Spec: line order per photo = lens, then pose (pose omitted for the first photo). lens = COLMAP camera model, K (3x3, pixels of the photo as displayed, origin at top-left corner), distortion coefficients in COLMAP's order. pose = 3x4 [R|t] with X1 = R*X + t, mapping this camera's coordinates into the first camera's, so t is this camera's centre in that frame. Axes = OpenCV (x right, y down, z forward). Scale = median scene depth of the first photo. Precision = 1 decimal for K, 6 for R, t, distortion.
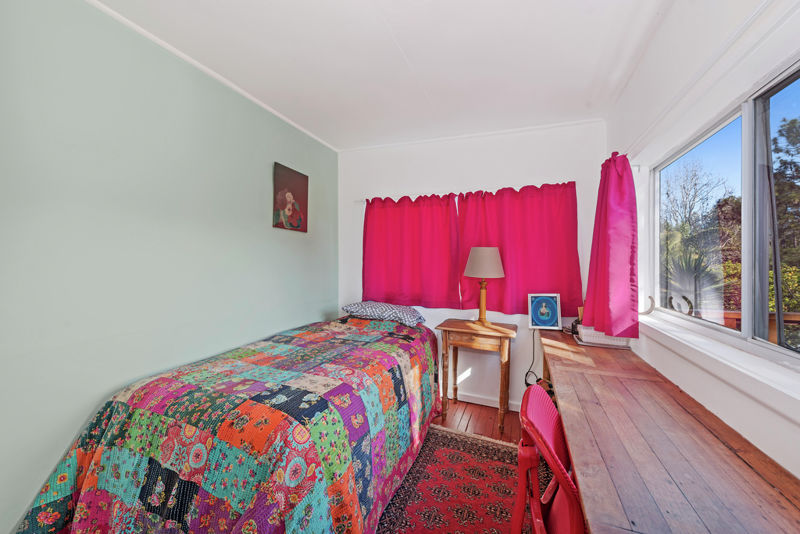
lens RADIAL K [[315.6, 0, 401.2], [0, 315.6, 266.2], [0, 0, 1]] dist [0.000104, -0.001354]
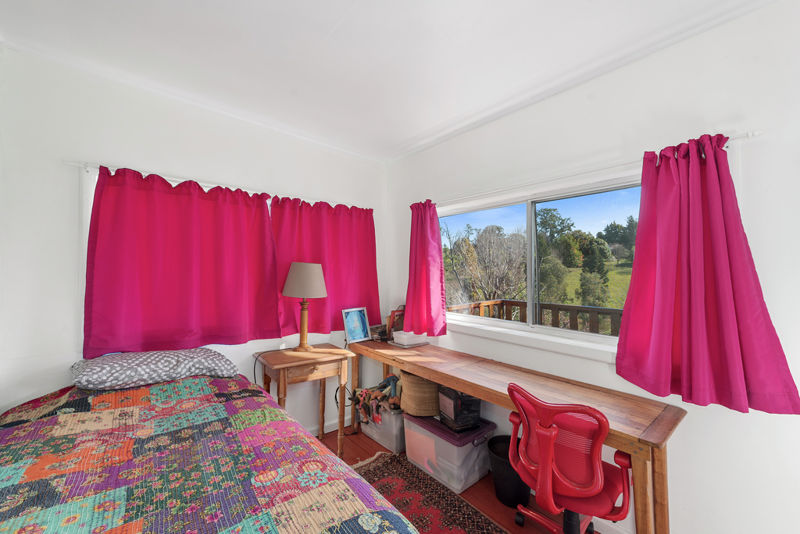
lens RADIAL K [[315.6, 0, 421.4], [0, 315.6, 266.9], [0, 0, 1]] dist [0.000104, -0.001354]
pose [[0.446769, 0.011462, 0.894576, -0.395467], [-0.003550, 0.999933, -0.011039, -0.041570], [-0.894642, 0.001756, 0.446780, 0.307544]]
